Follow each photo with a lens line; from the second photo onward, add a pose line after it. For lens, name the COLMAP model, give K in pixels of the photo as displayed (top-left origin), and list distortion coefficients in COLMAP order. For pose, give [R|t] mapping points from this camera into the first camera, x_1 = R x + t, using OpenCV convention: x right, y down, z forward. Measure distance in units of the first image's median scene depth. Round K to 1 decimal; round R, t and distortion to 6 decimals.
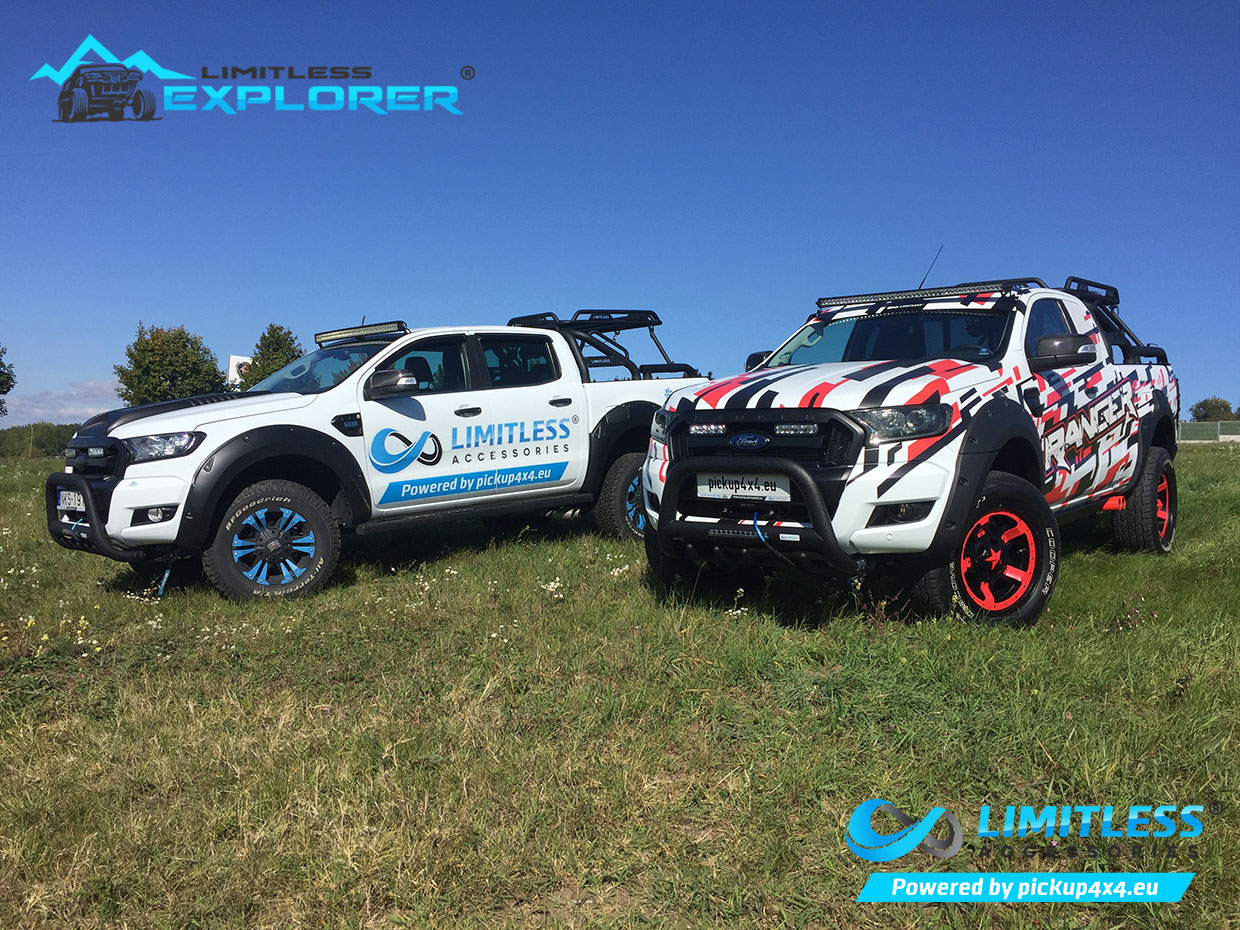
lens RADIAL K [[1058.4, 0, 620.0], [0, 1058.4, 465.0], [0, 0, 1]] dist [0.079097, -0.104647]
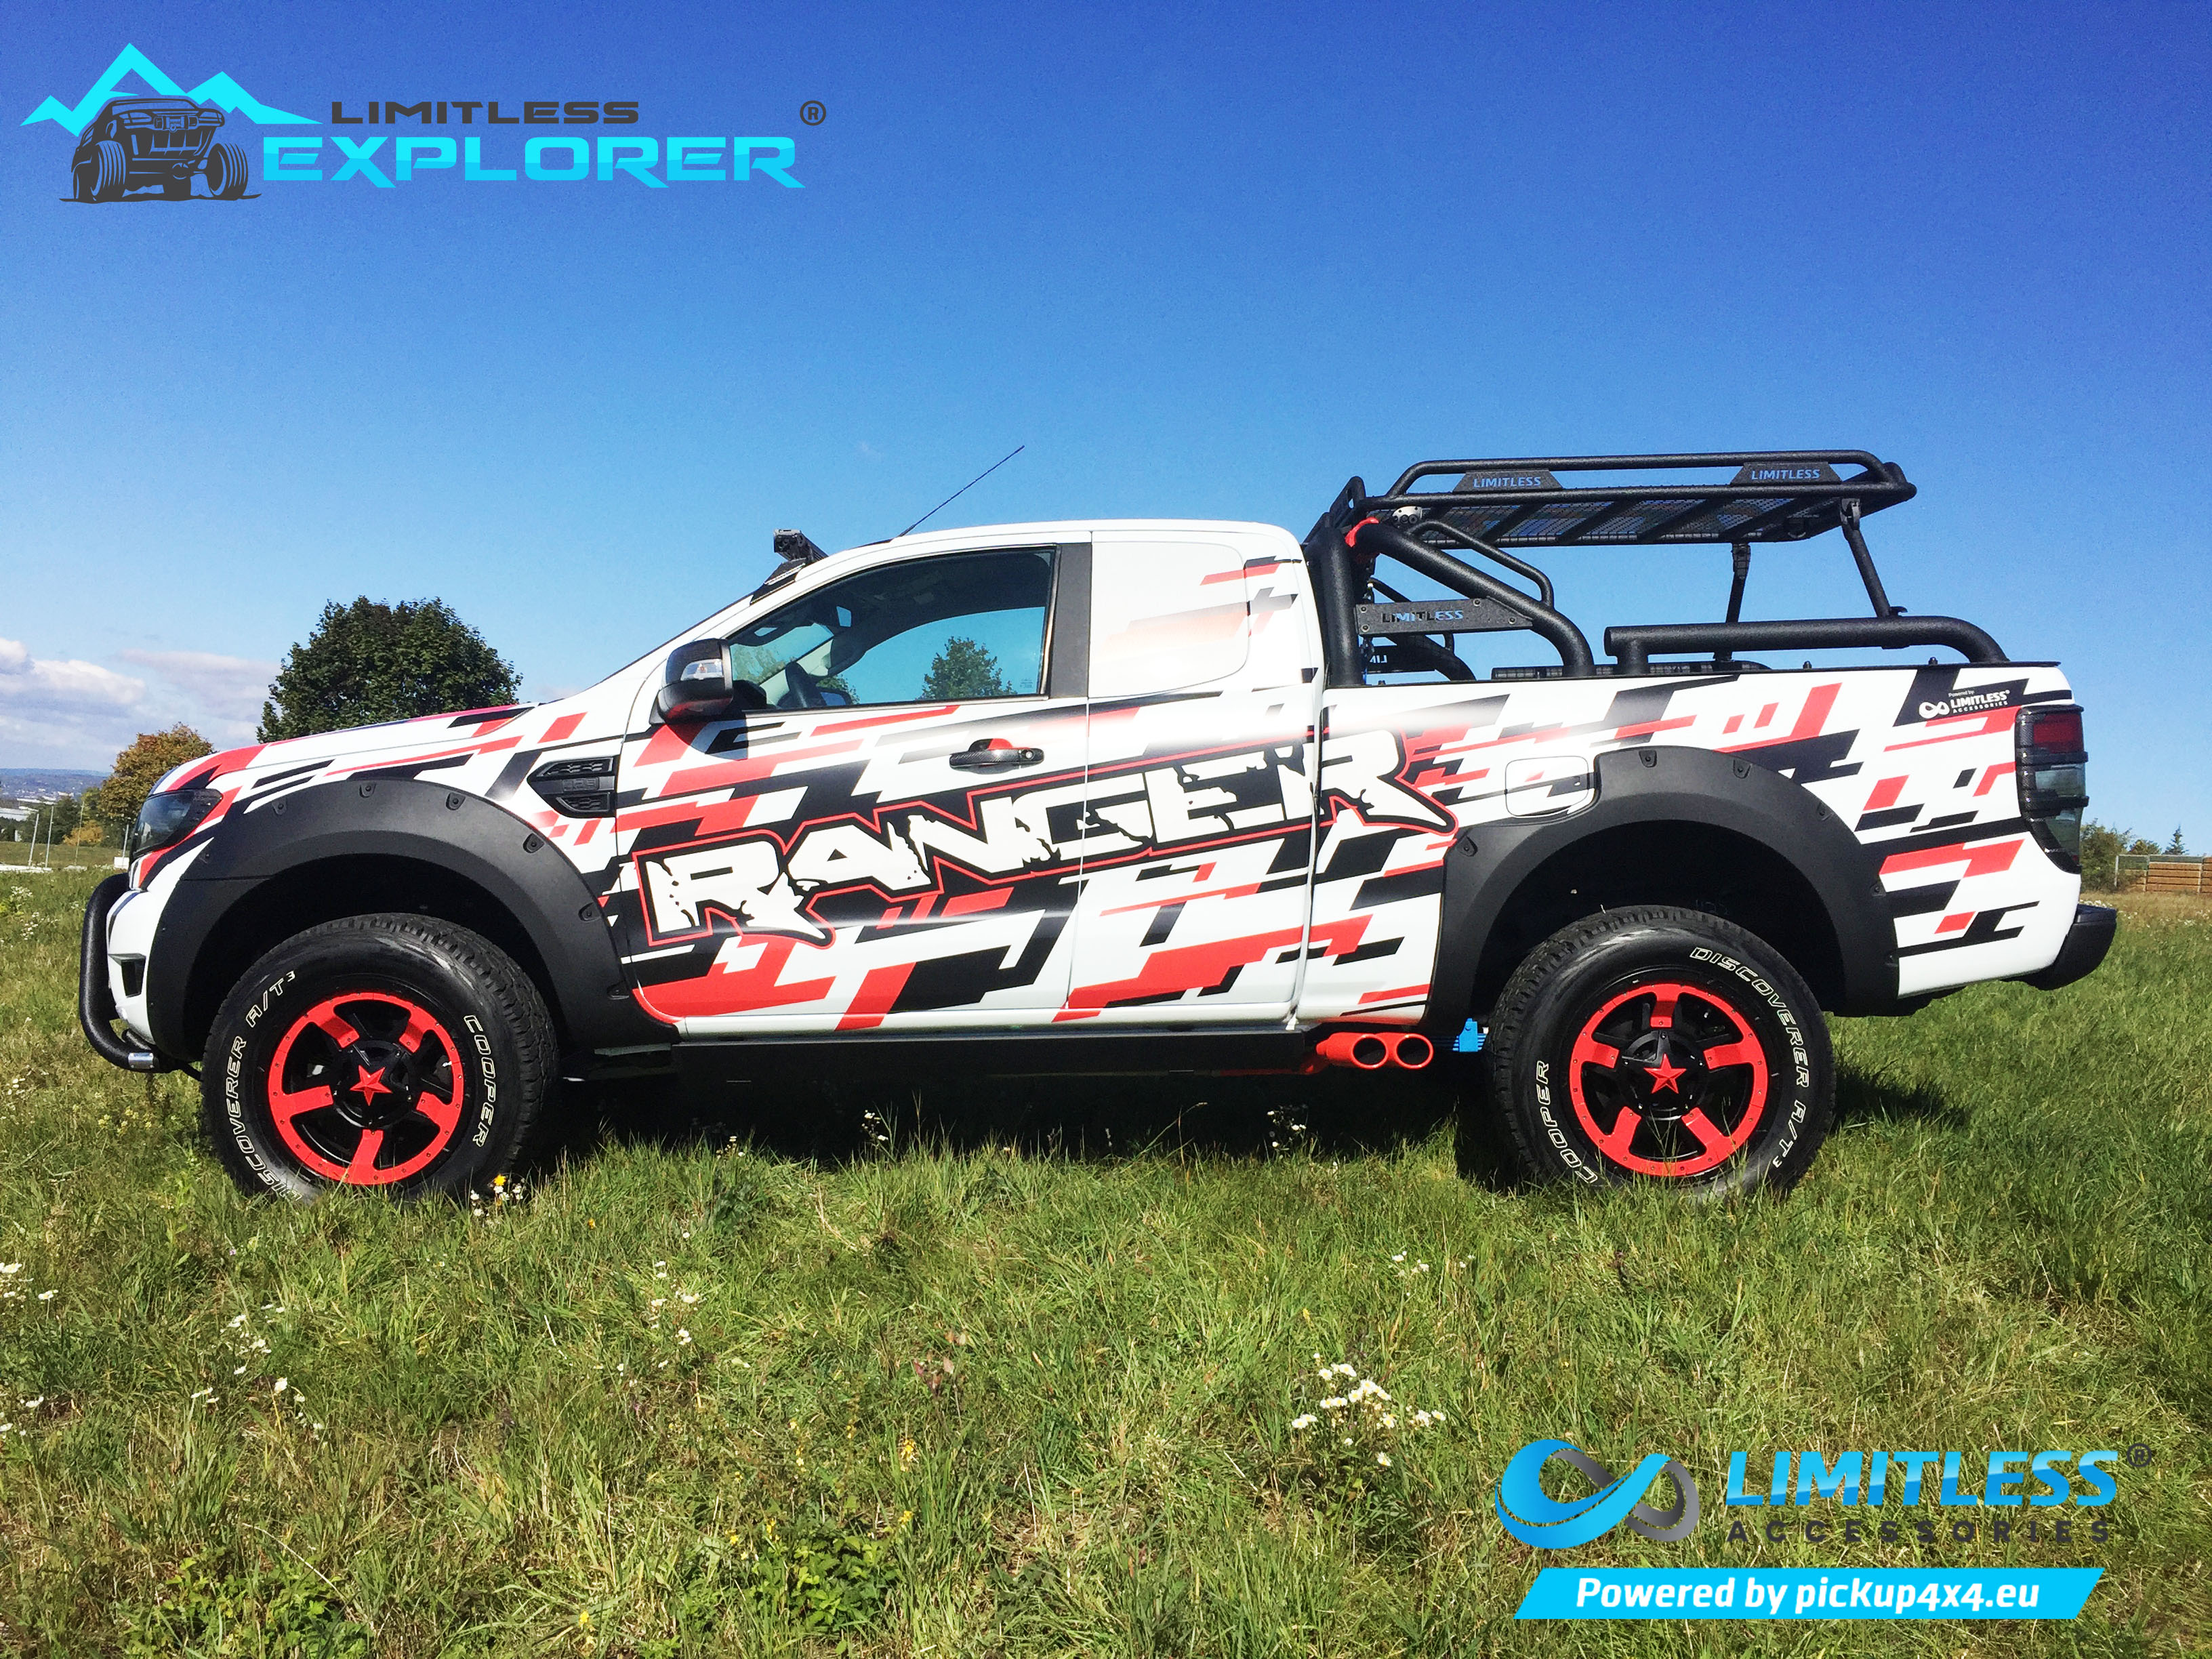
lens RADIAL K [[1888.1, 0, 1106.0], [0, 1888.1, 829.5], [0, 0, 1]] dist [0.079097, -0.104647]
pose [[0.613573, 0.023988, -0.789273, 1.080590], [-0.042677, 0.999085, -0.002811, -0.042178], [0.788484, 0.035408, 0.614036, 0.589990]]
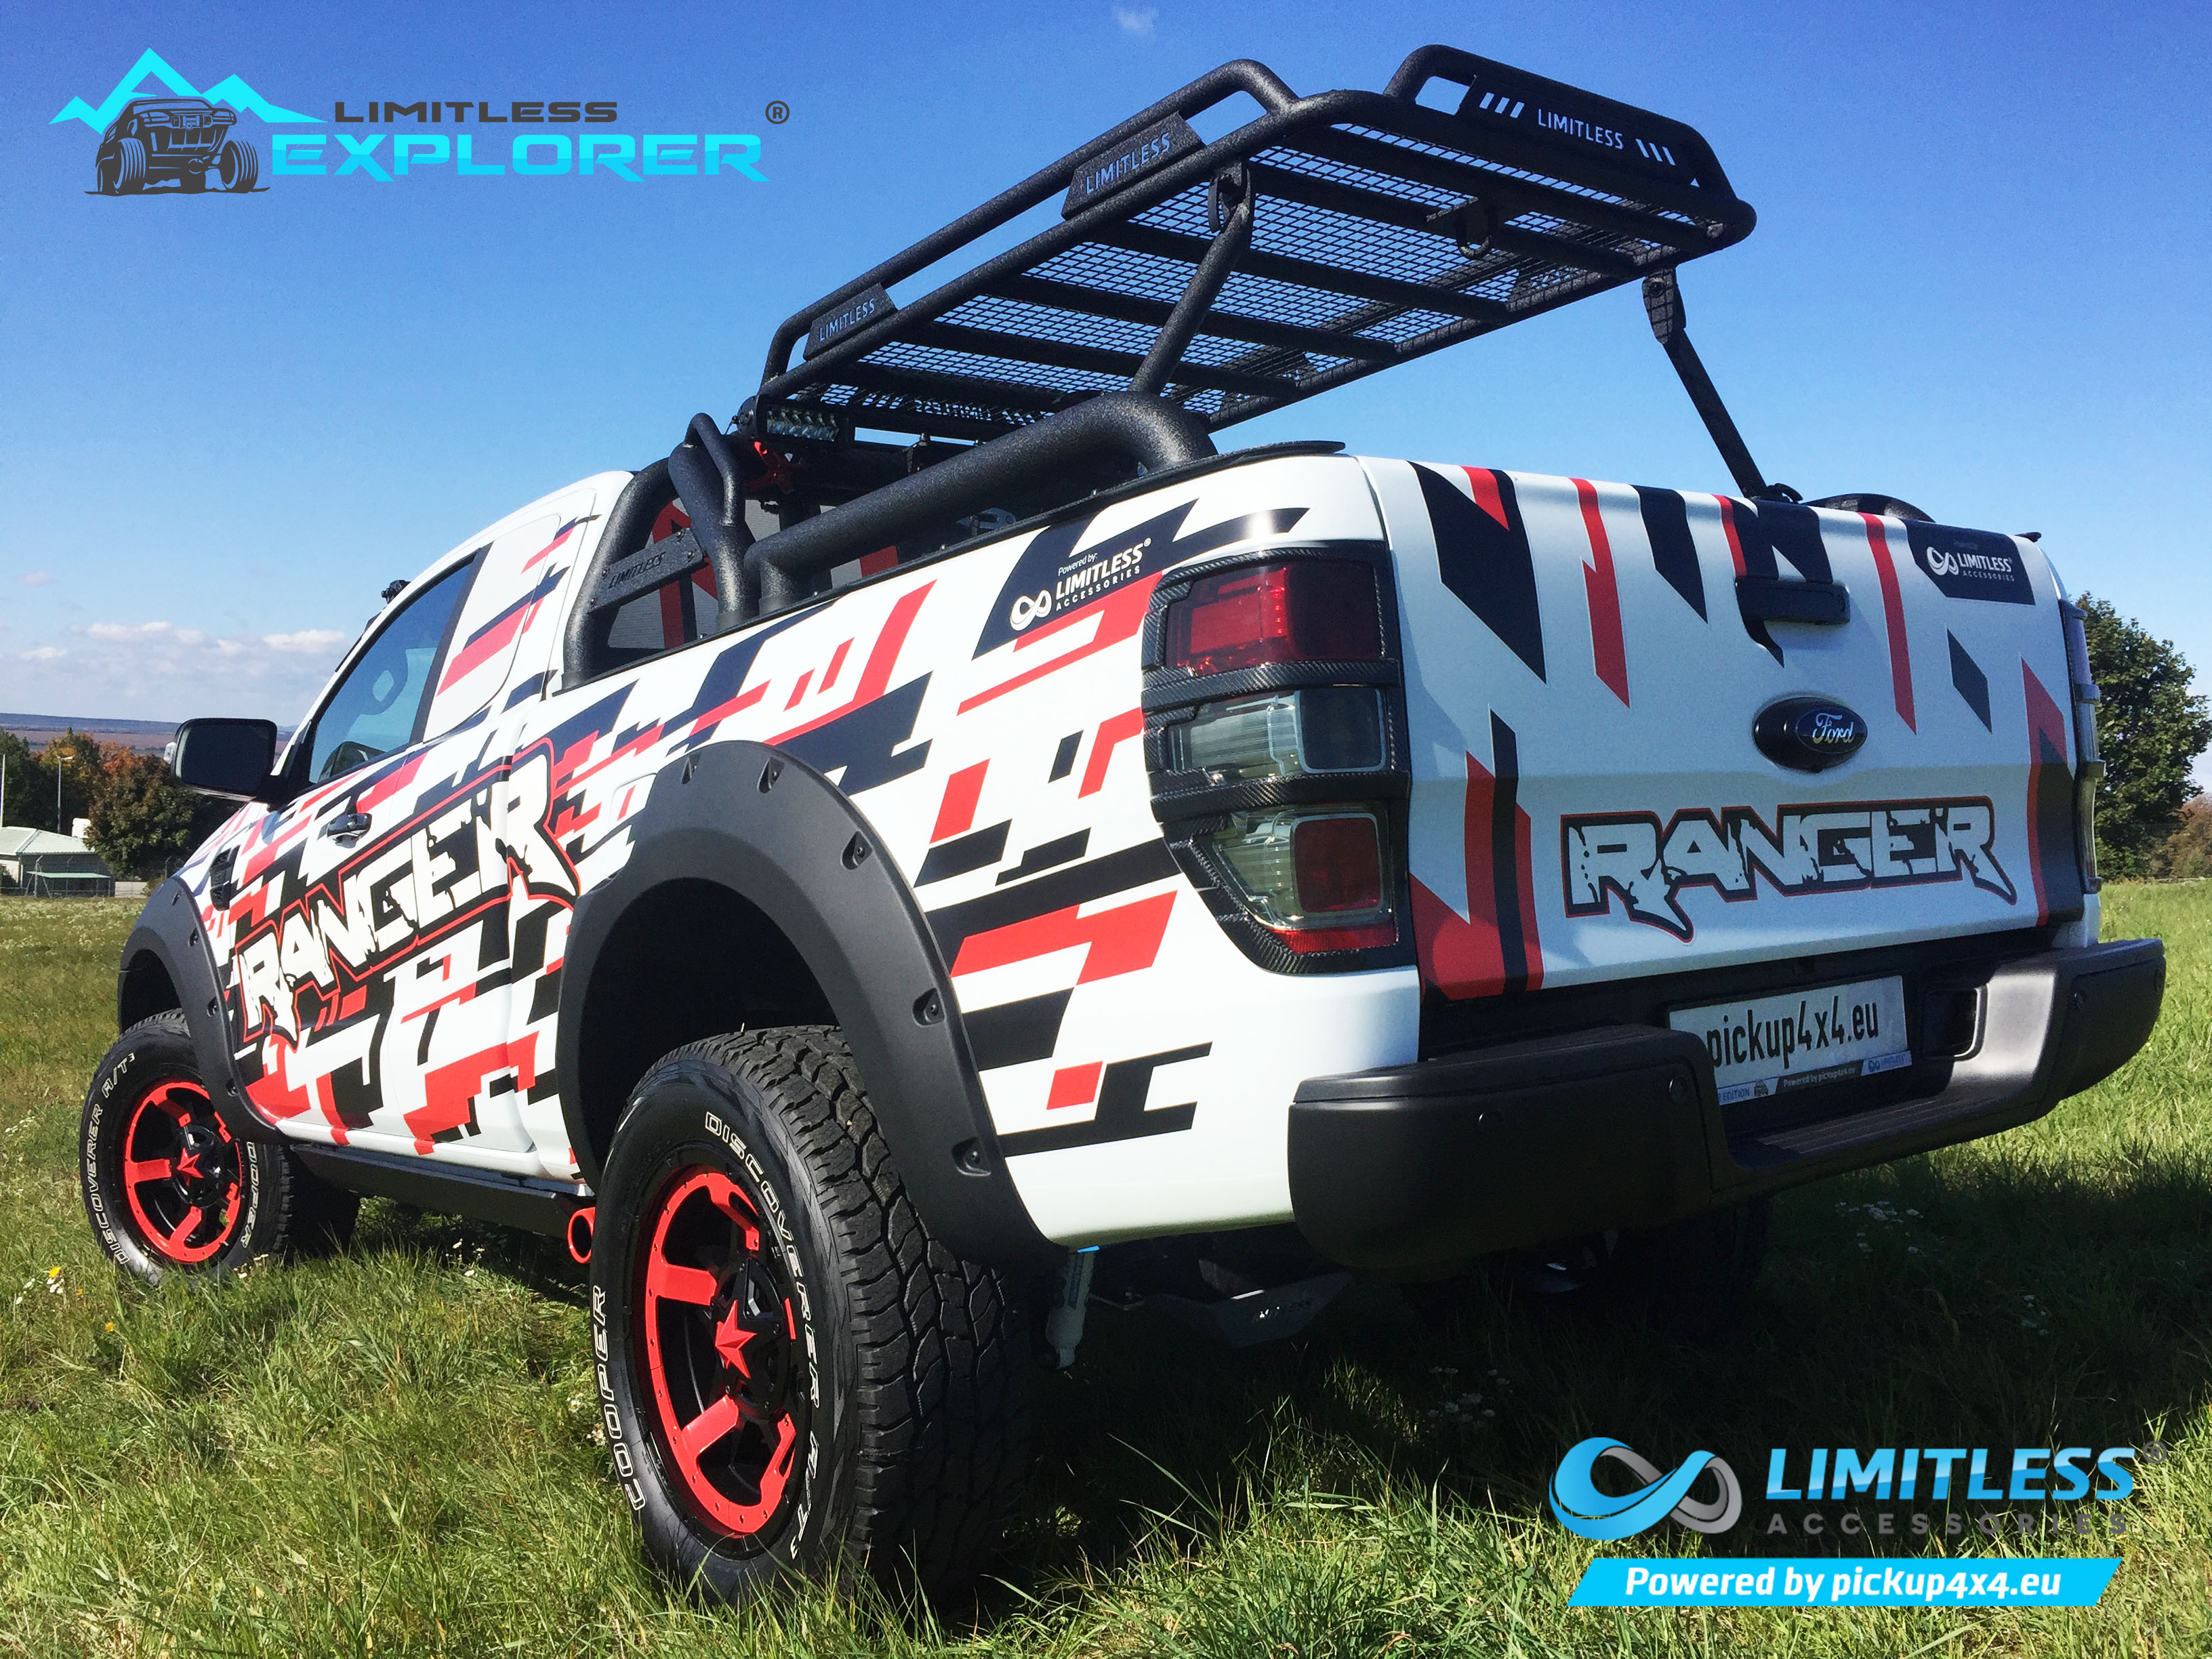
lens RADIAL K [[1888.1, 0, 1106.0], [0, 1888.1, 829.5], [0, 0, 1]] dist [0.079097, -0.104647]
pose [[-0.230322, 0.000100, -0.973114, 1.007706], [0.012452, 0.999918, -0.002845, -0.065741], [0.973035, -0.012772, -0.230305, 1.412176]]
